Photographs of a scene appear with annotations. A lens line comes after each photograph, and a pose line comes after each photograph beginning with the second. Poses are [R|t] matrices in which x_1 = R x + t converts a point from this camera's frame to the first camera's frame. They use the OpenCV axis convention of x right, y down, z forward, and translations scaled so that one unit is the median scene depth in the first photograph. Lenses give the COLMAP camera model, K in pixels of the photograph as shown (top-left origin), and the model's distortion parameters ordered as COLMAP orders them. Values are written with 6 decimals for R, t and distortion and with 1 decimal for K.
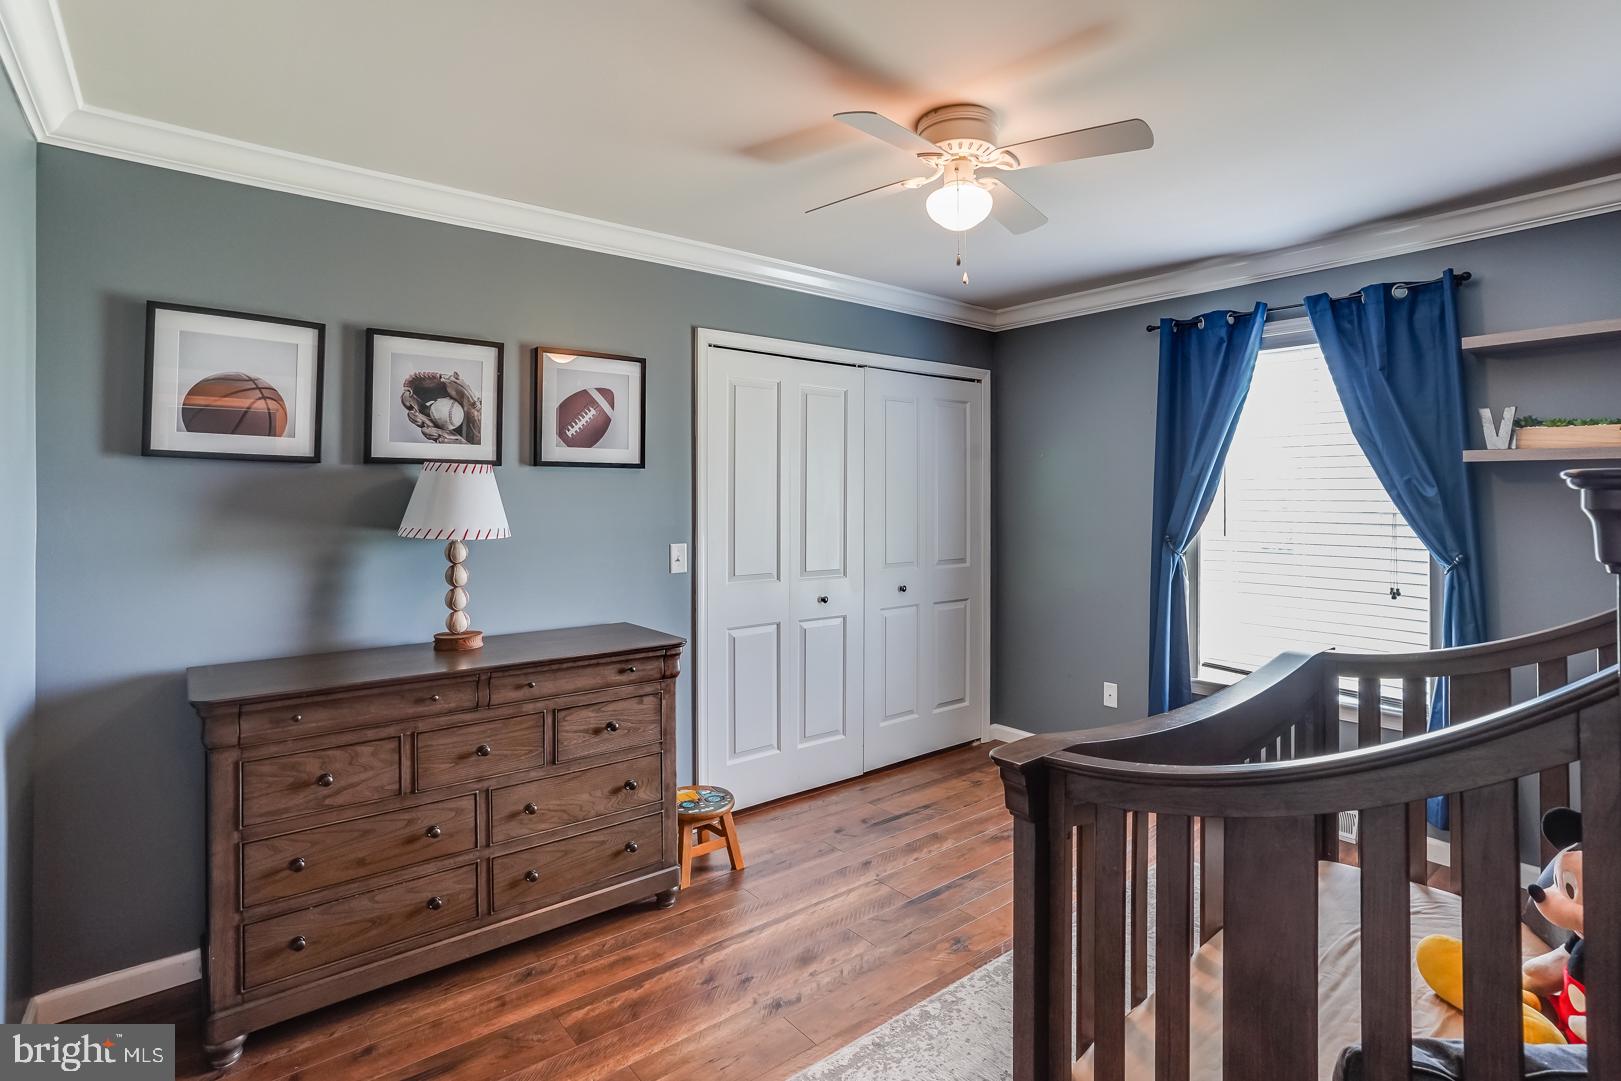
lens RADIAL K [[796.7, 0, 818.5], [0, 796.7, 525.4], [0, 0, 1]] dist [-0.069465, 0.001490]
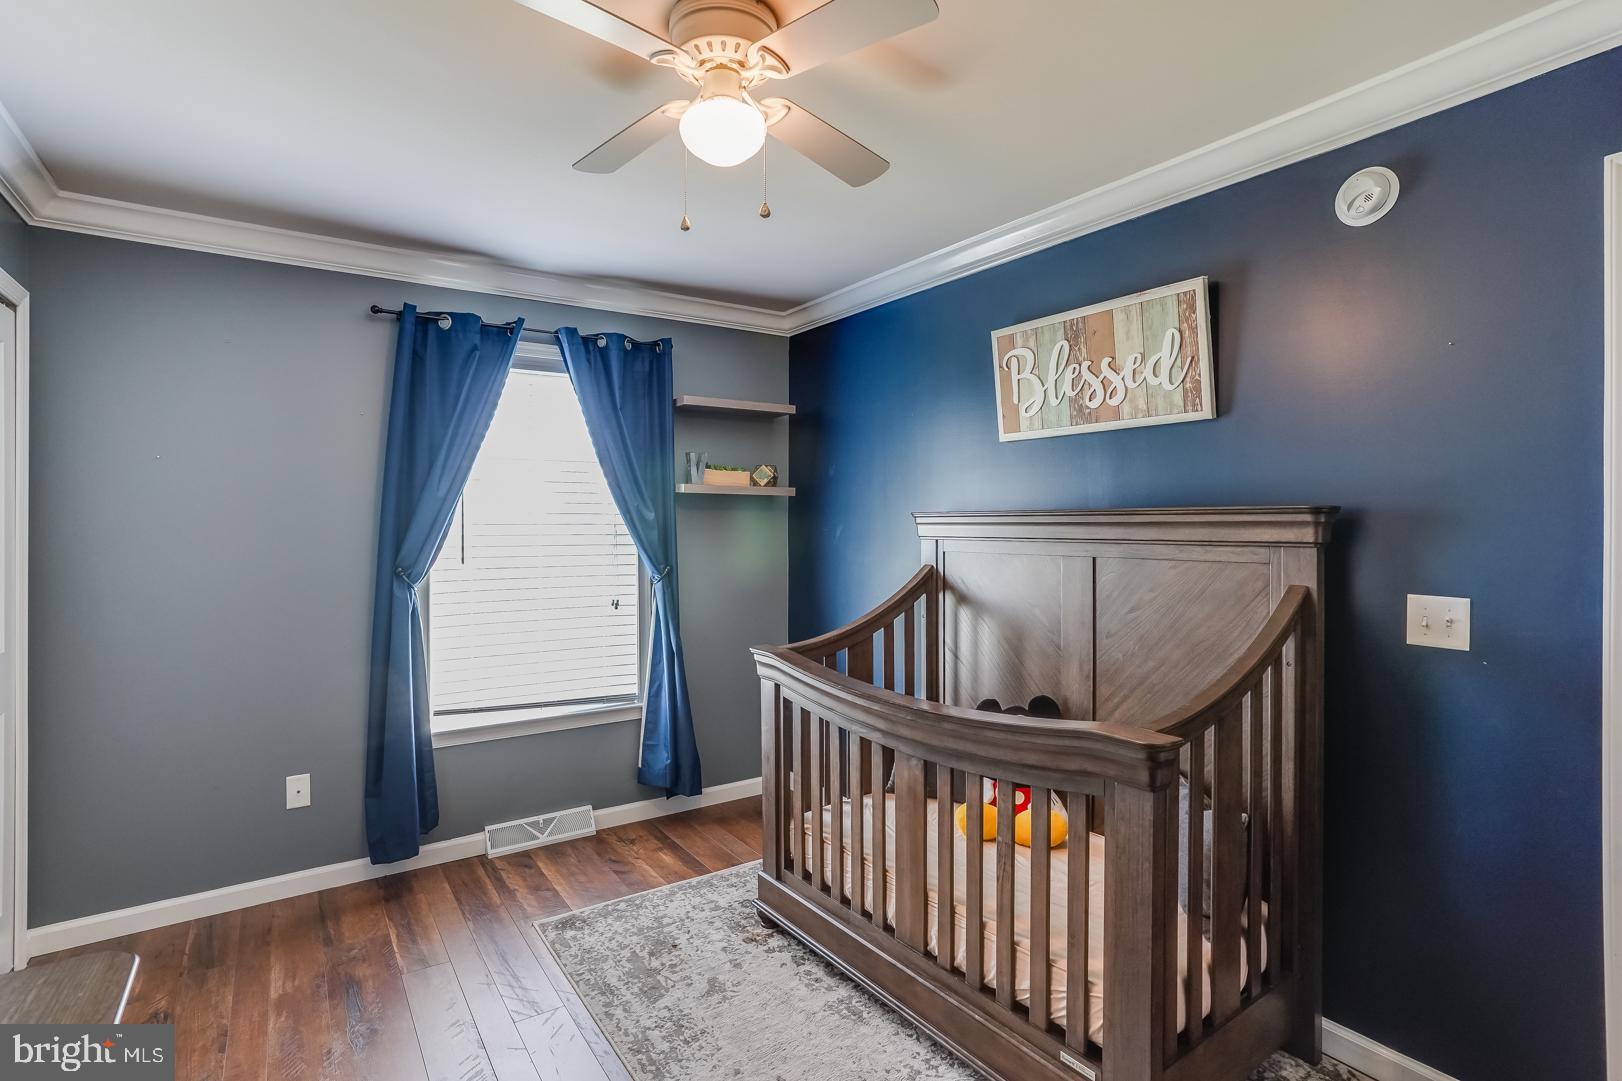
lens RADIAL K [[784.0, 0, 818.7], [0, 784.0, 537.2], [0, 0, 1]] dist [-0.054850, 0.036293]
pose [[0.099894, -0.028225, 0.994598, -0.357057], [0.033067, 0.999140, 0.025033, -0.028918], [-0.994448, 0.030387, 0.100742, 0.543003]]
